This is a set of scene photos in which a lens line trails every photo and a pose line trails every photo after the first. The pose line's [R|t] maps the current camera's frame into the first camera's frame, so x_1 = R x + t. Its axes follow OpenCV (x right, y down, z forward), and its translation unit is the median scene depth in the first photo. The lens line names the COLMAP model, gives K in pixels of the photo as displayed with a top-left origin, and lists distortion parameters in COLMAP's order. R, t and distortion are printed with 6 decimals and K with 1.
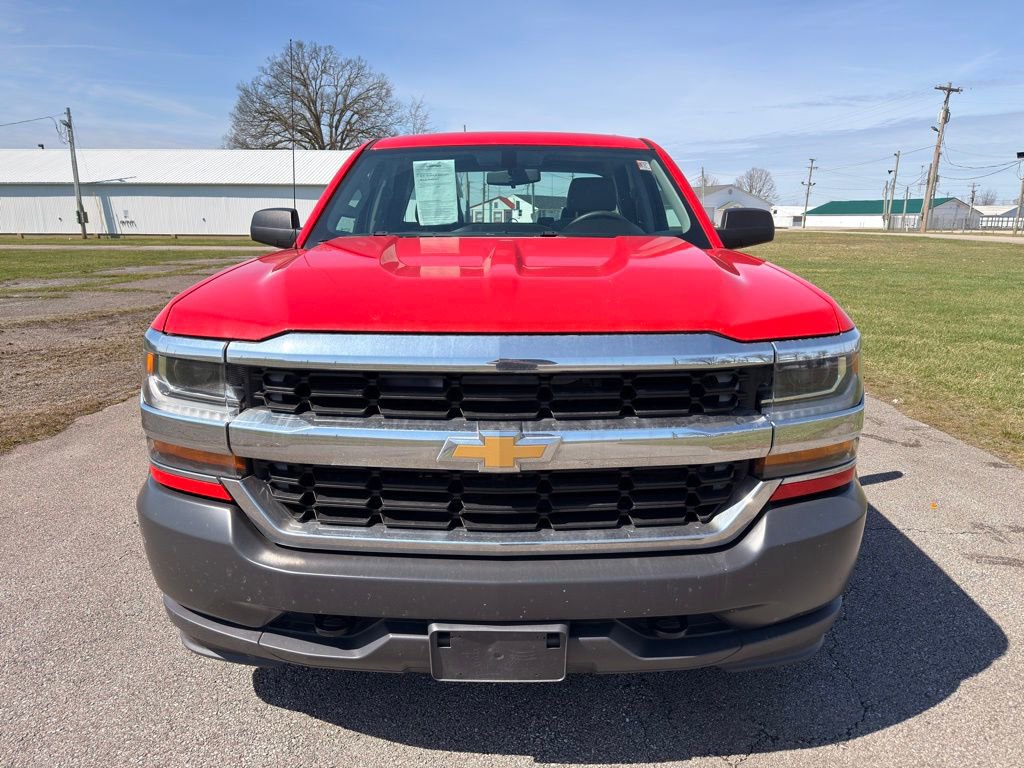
lens RADIAL K [[726.8, 0, 512.0], [0, 726.8, 384.0], [0, 0, 1]] dist [0.007324, -0.006381]
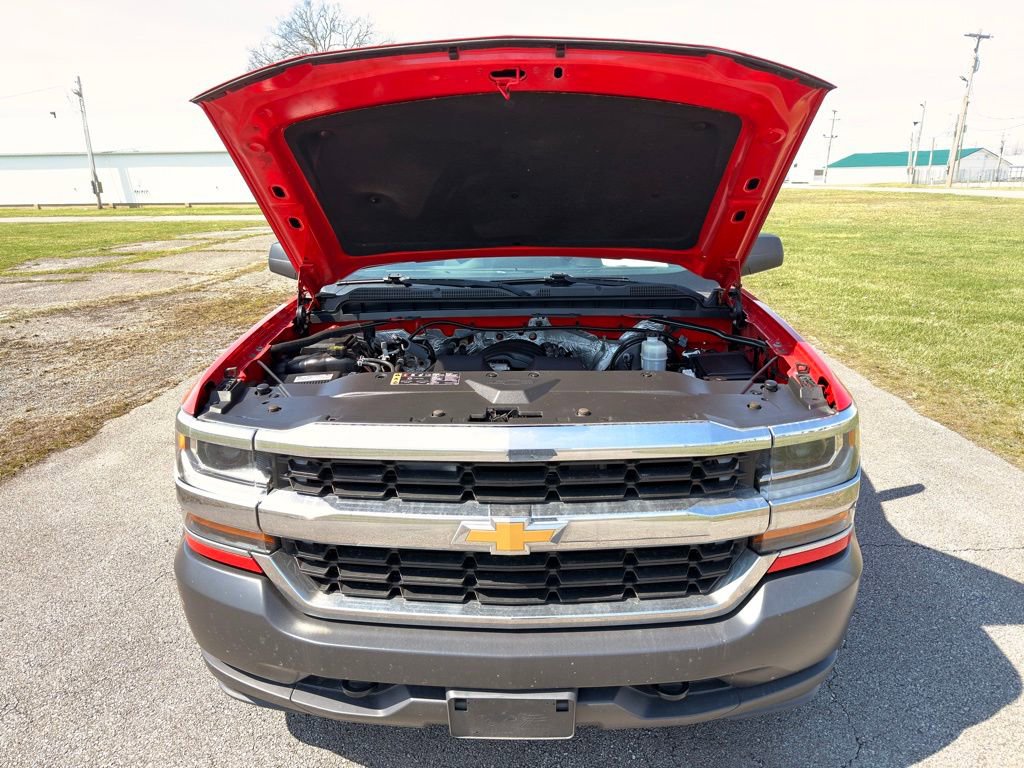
lens RADIAL K [[729.3, 0, 508.3], [0, 729.3, 381.9], [0, 0, 1]] dist [0.000428, 0.000250]
pose [[0.999605, -0.008960, -0.026652, 0.008353], [0.010418, 0.998427, 0.055095, -0.156609], [0.026116, -0.055351, 0.998125, -0.045147]]
